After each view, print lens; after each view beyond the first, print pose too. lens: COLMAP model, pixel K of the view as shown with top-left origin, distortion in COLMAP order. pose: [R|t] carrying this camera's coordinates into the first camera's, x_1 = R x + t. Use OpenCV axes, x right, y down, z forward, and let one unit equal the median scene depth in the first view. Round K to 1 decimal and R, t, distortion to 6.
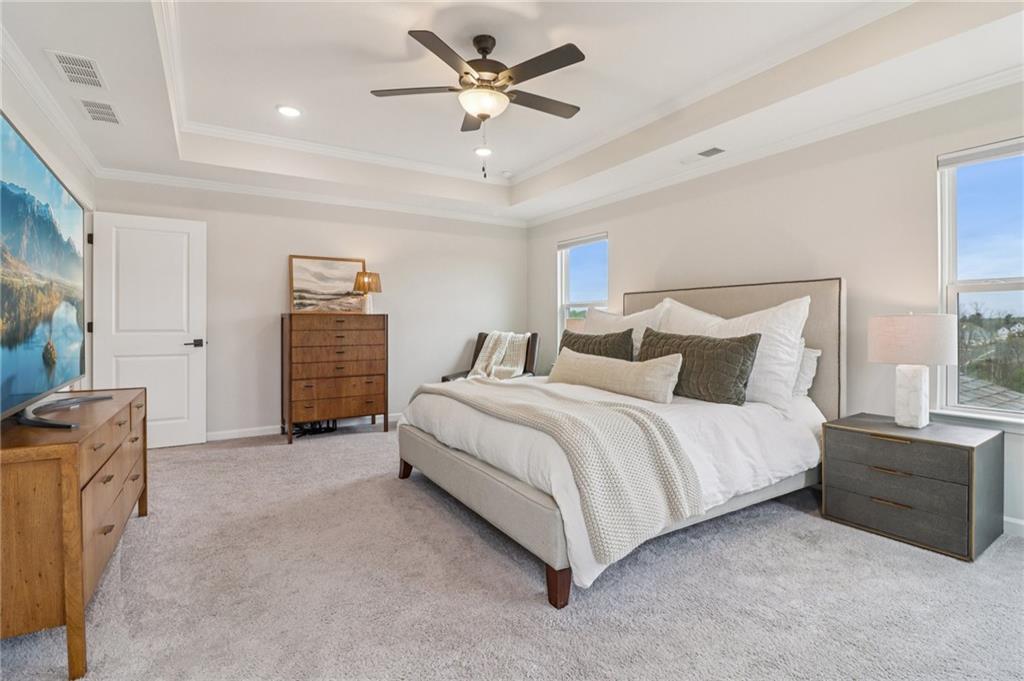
lens RADIAL K [[479.9, 0, 516.0], [0, 479.9, 321.7], [0, 0, 1]] dist [0.000093, -0.011740]
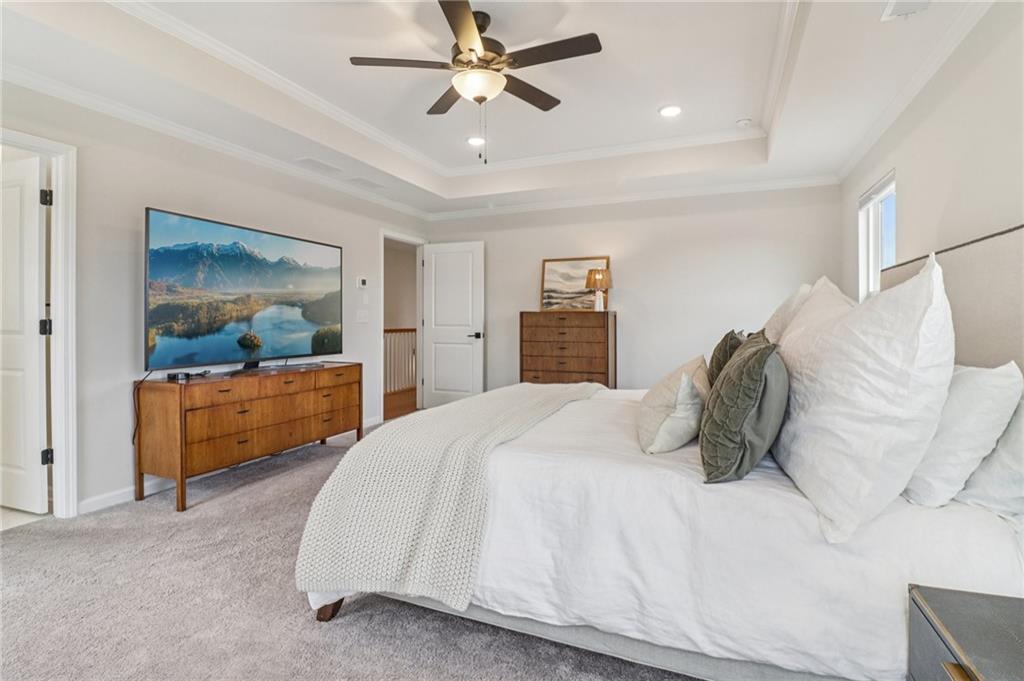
lens RADIAL K [[479.9, 0, 516.0], [0, 479.9, 321.7], [0, 0, 1]] dist [0.000093, -0.011740]
pose [[0.595709, 0.004524, -0.803188, 0.407141], [0.000475, 0.999982, 0.005985, -0.000242], [0.803200, -0.003947, 0.595696, 0.281580]]
